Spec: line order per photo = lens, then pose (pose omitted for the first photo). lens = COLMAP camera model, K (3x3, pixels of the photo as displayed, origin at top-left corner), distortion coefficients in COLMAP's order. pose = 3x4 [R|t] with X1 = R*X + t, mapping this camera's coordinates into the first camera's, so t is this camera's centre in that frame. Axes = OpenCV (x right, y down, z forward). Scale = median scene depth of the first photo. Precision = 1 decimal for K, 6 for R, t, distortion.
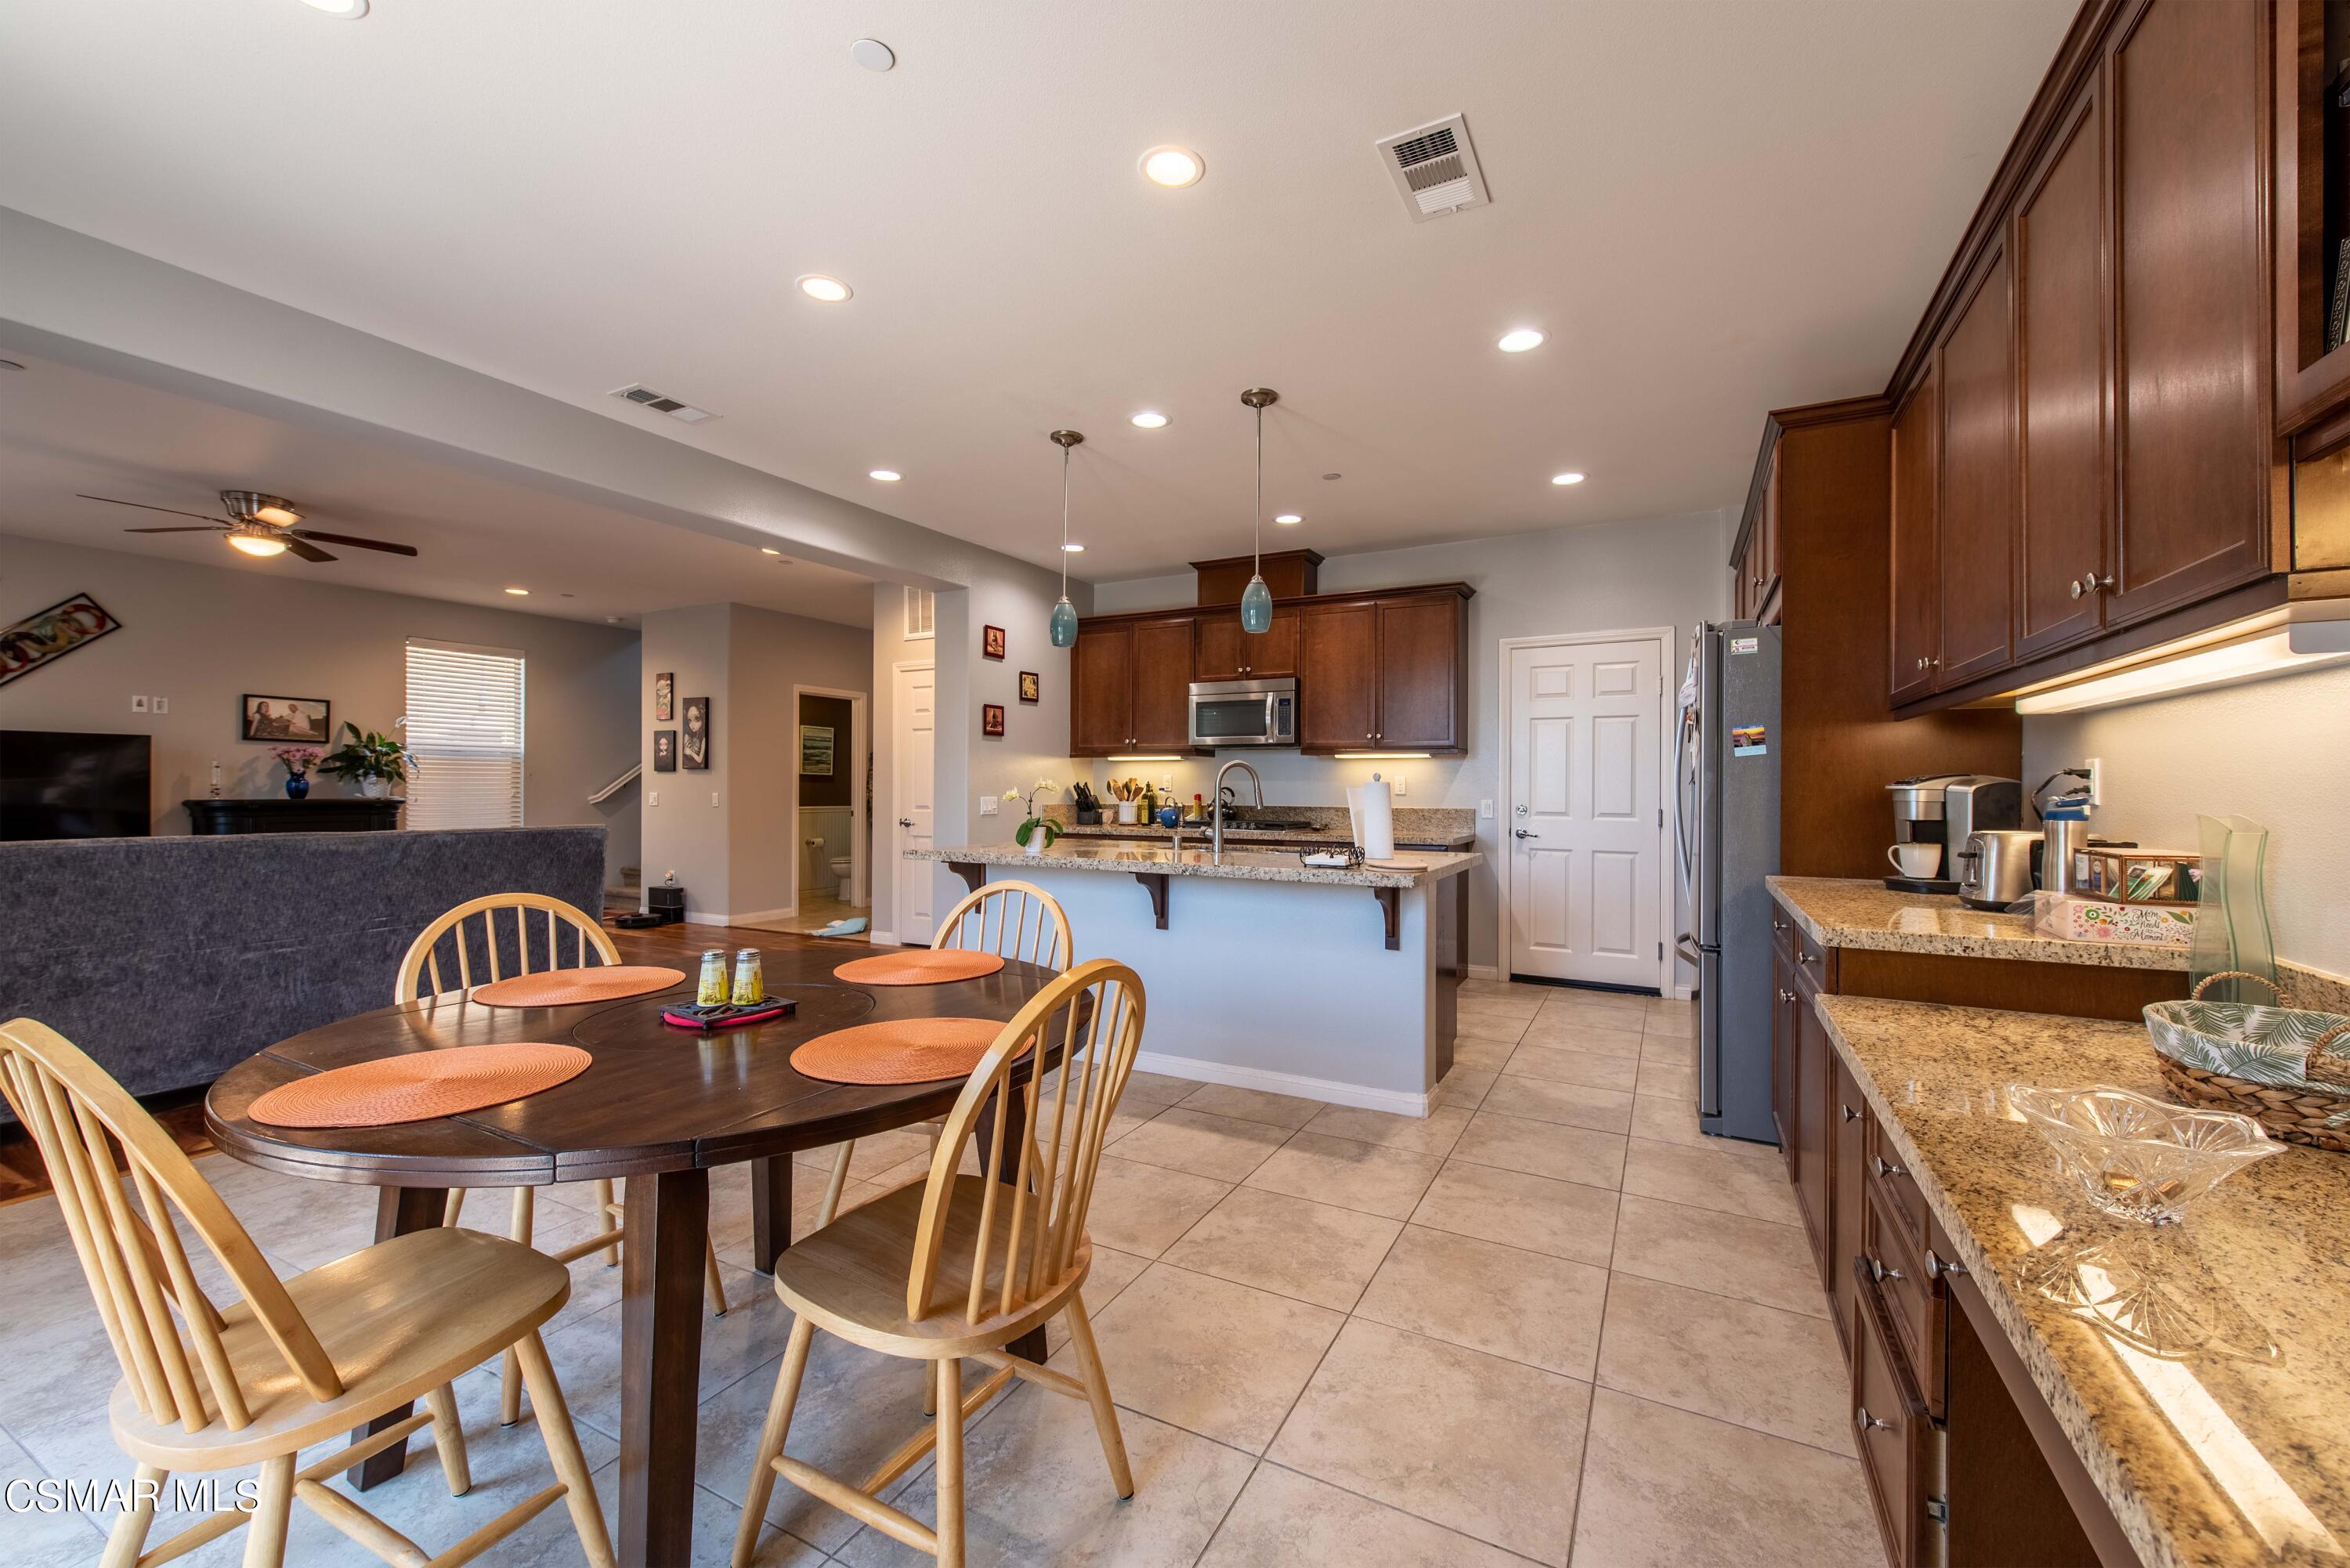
lens RADIAL K [[926.4, 0, 1196.6], [0, 926.4, 779.9], [0, 0, 1]] dist [0.013818, -0.003738]
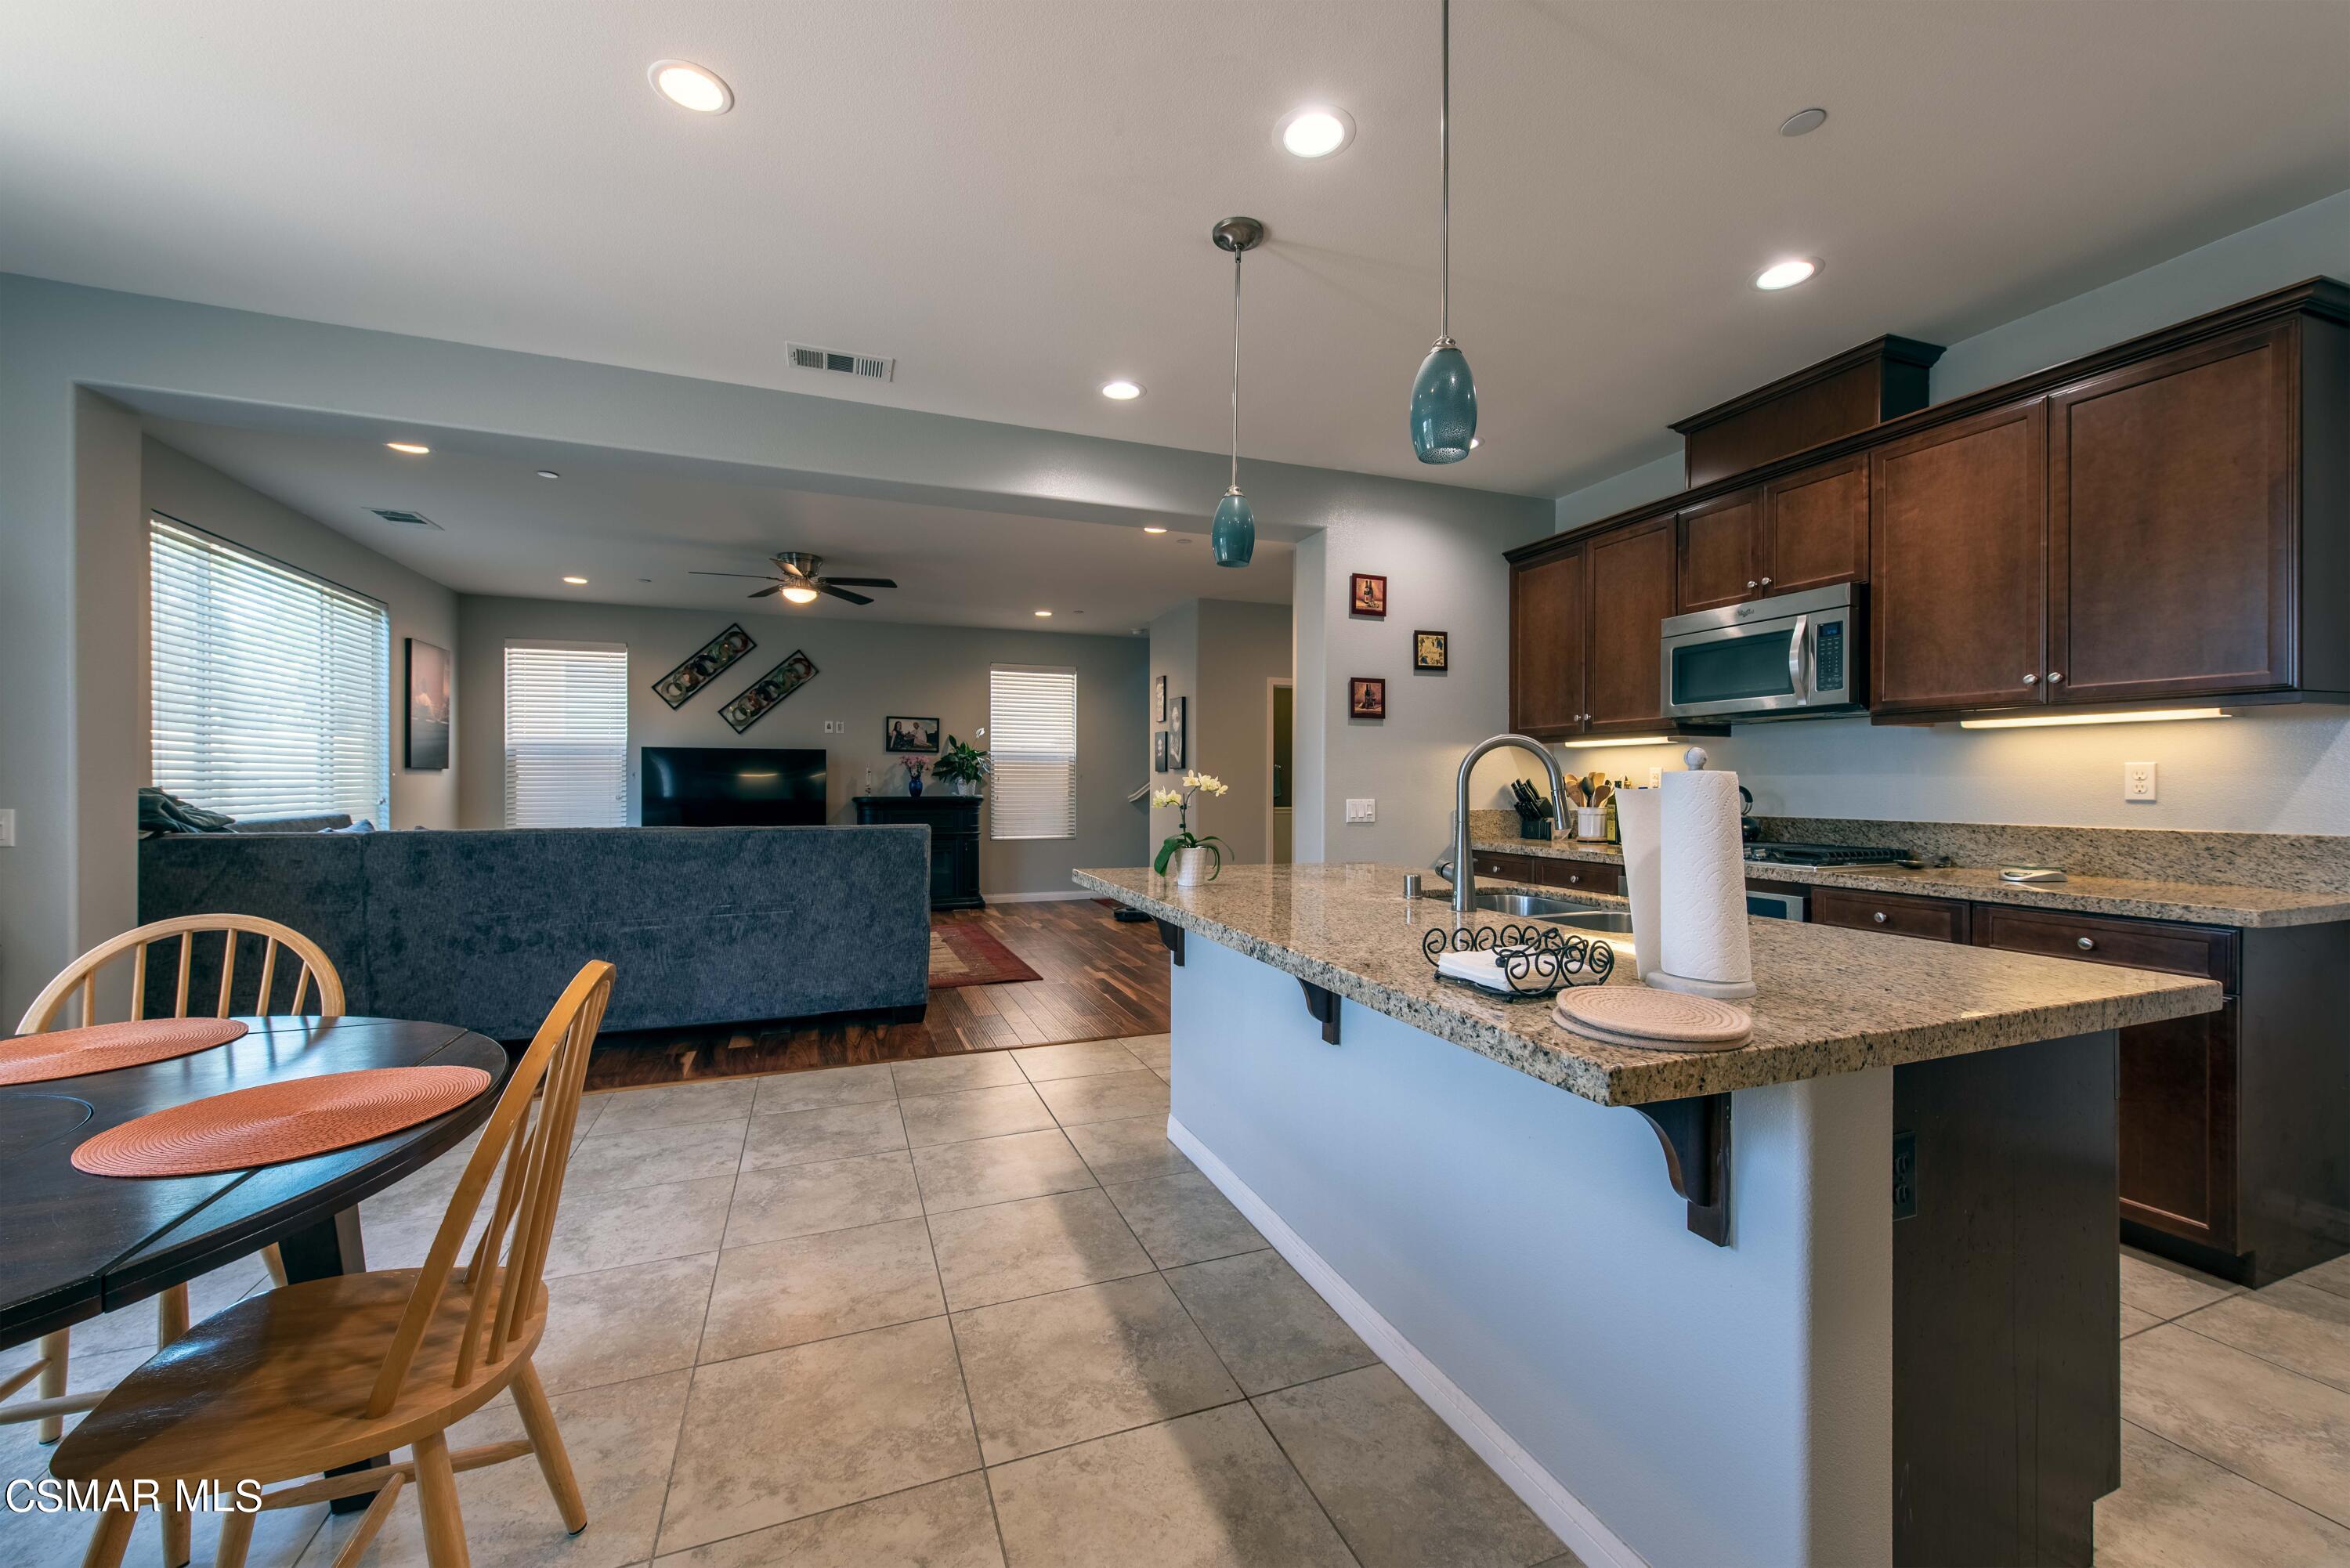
lens RADIAL K [[926.4, 0, 1184.2], [0, 926.4, 780.5], [0, 0, 1]] dist [0.013818, -0.003738]
pose [[0.752203, -0.005877, -0.658905, 0.167960], [0.006207, 0.999979, -0.001832, 0.003371], [0.658902, -0.002712, 0.752224, 0.335776]]
